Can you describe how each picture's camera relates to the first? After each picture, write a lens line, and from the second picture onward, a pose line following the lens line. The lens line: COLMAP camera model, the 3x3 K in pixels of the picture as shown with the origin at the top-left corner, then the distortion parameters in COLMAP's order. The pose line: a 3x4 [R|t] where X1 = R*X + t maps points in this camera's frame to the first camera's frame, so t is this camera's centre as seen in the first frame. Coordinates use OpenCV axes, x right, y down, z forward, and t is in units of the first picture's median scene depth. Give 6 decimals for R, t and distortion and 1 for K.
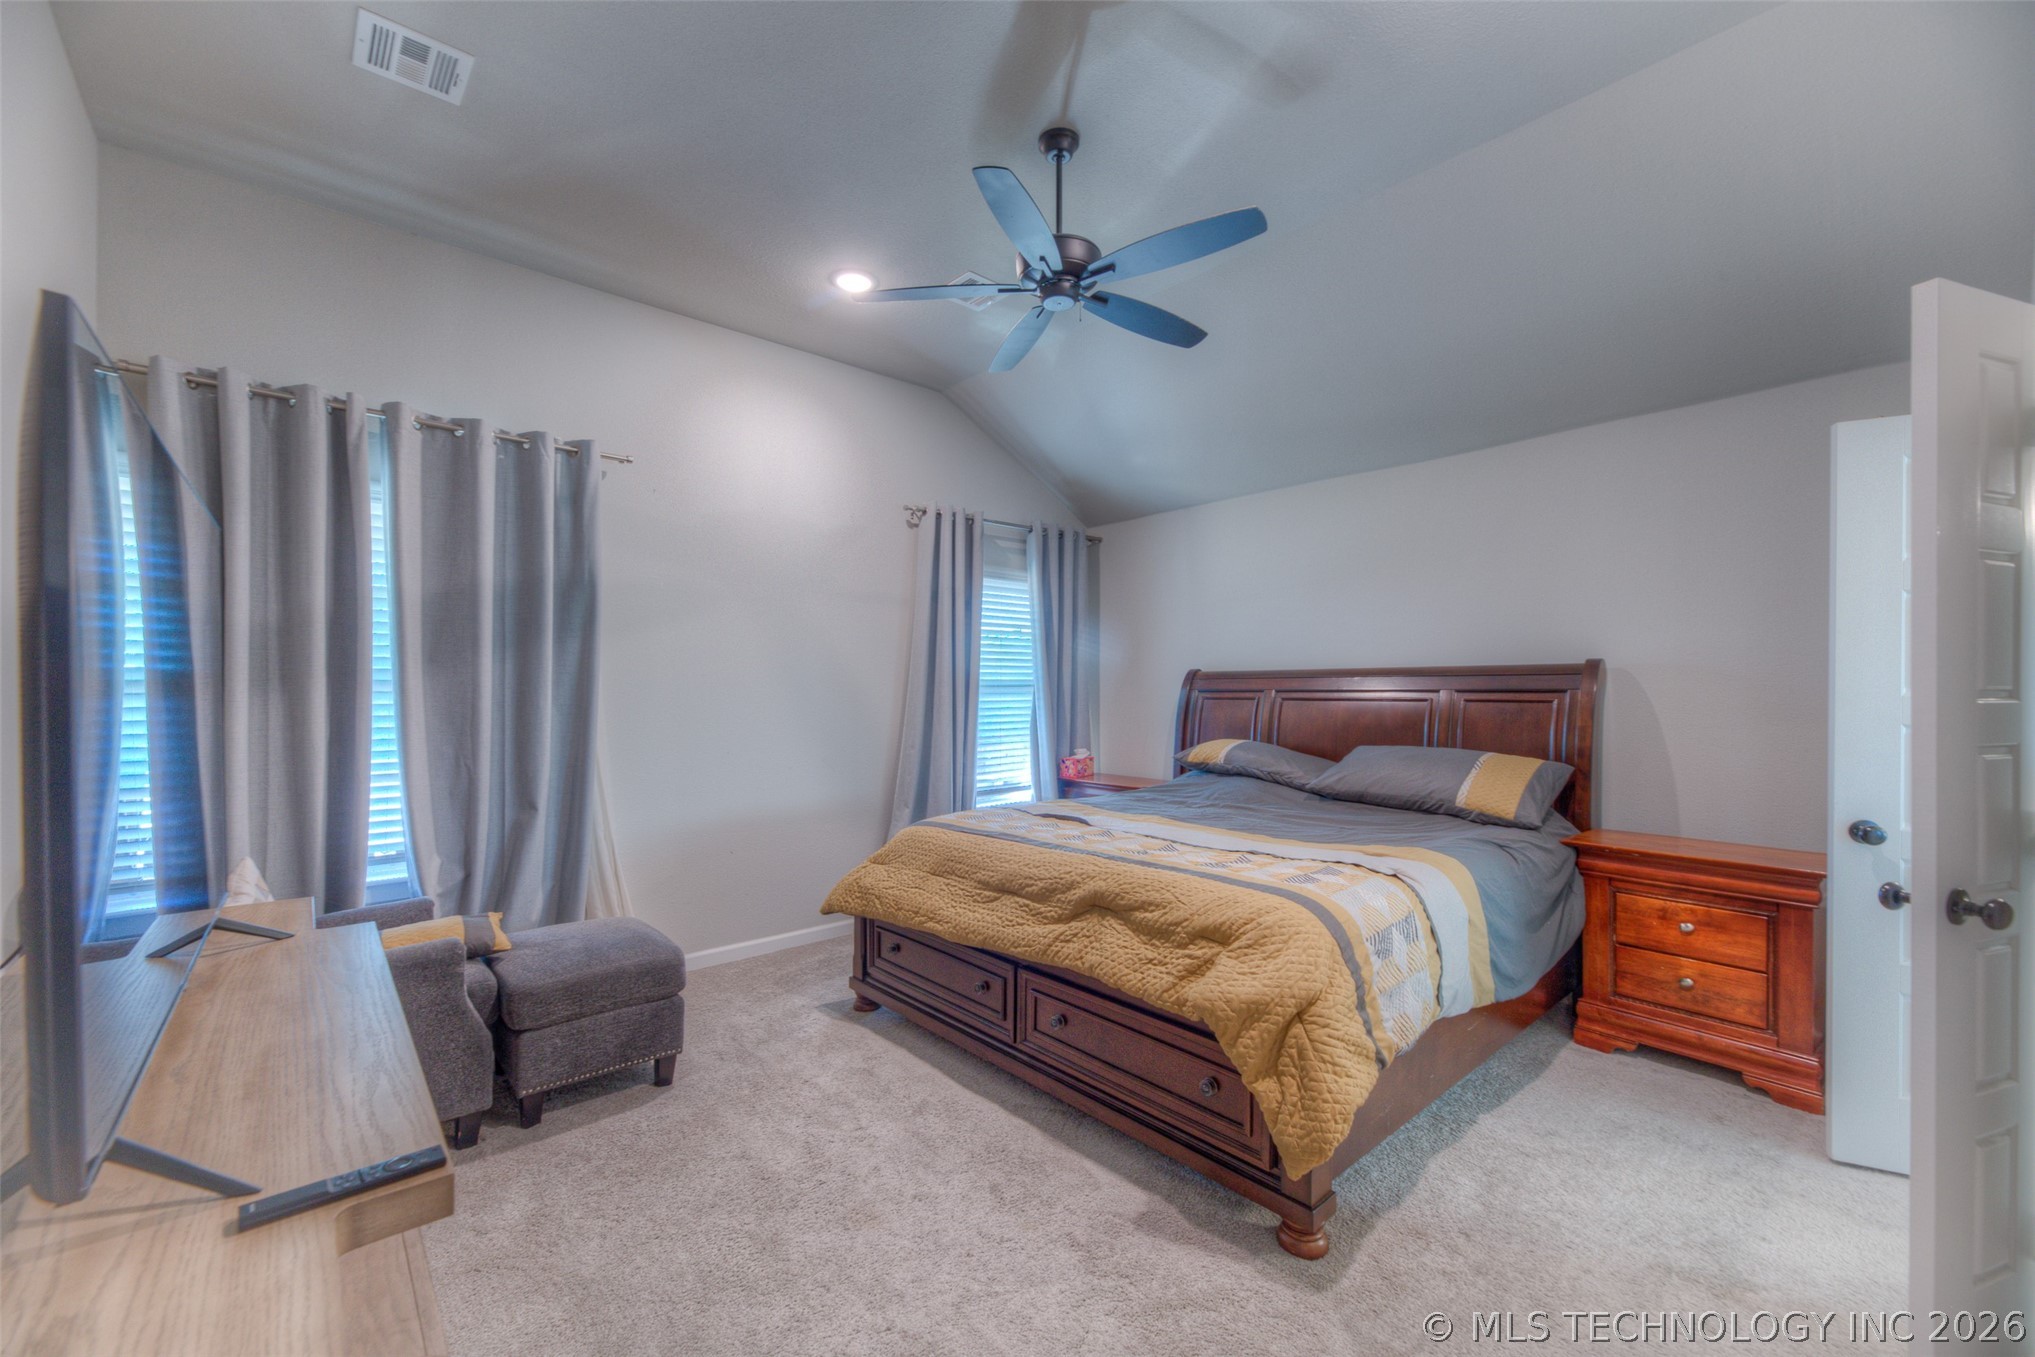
lens RADIAL K [[812.7, 0, 1015.0], [0, 812.7, 693.7], [0, 0, 1]] dist [0.007682, -0.001094]
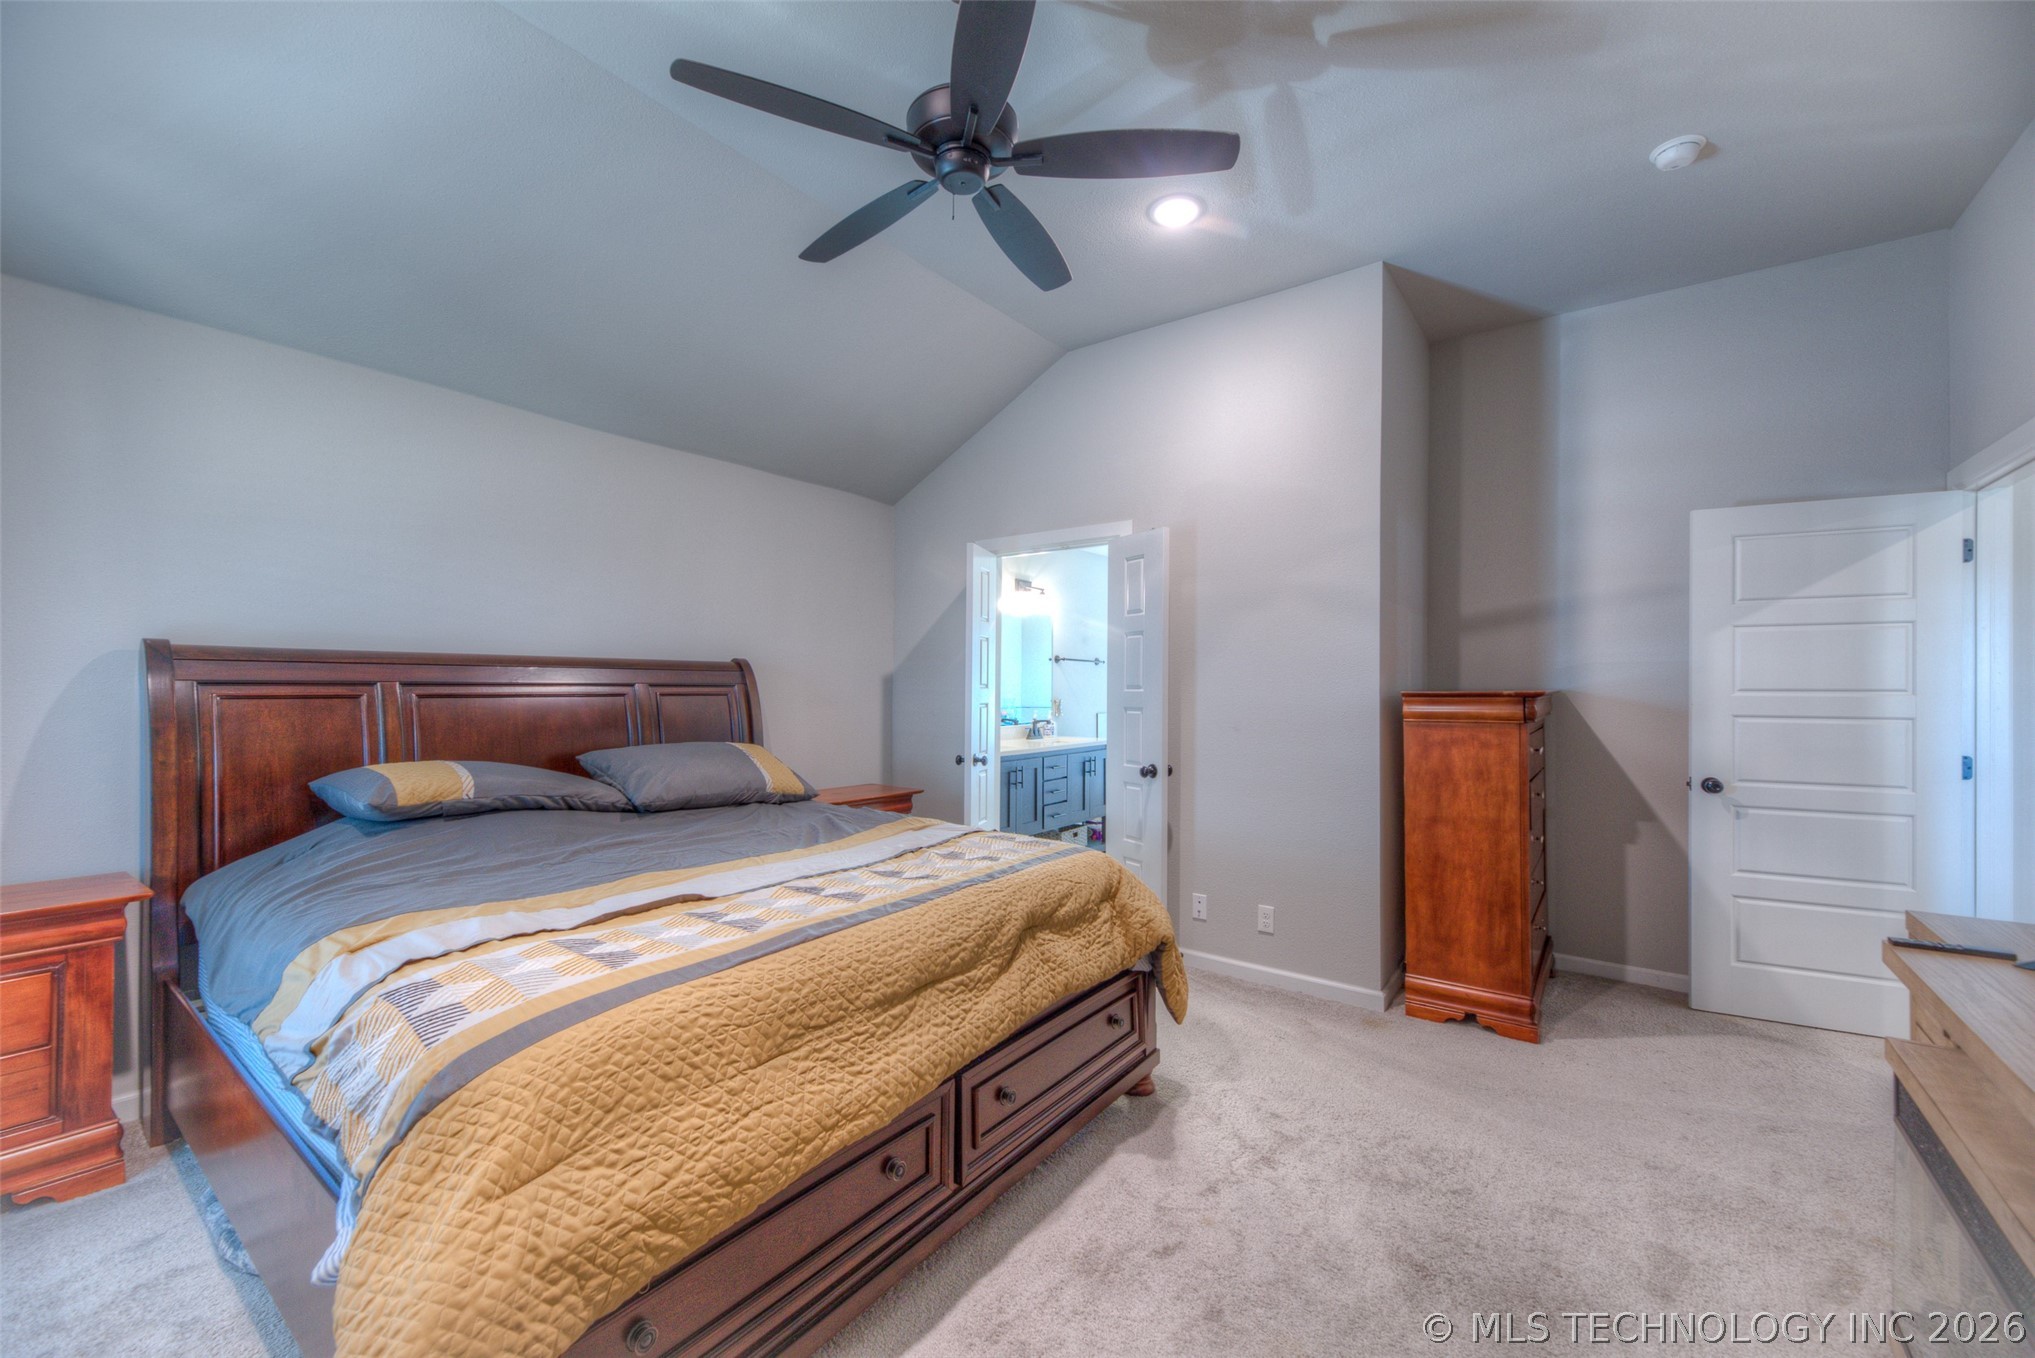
lens RADIAL K [[812.7, 0, 1015.1], [0, 812.7, 682.2], [0, 0, 1]] dist [0.007682, -0.001094]
pose [[-0.208015, 0.003962, 0.978118, -0.567113], [-0.000339, 0.999991, -0.004122, -0.003310], [-0.978126, -0.001189, -0.208012, 0.888508]]
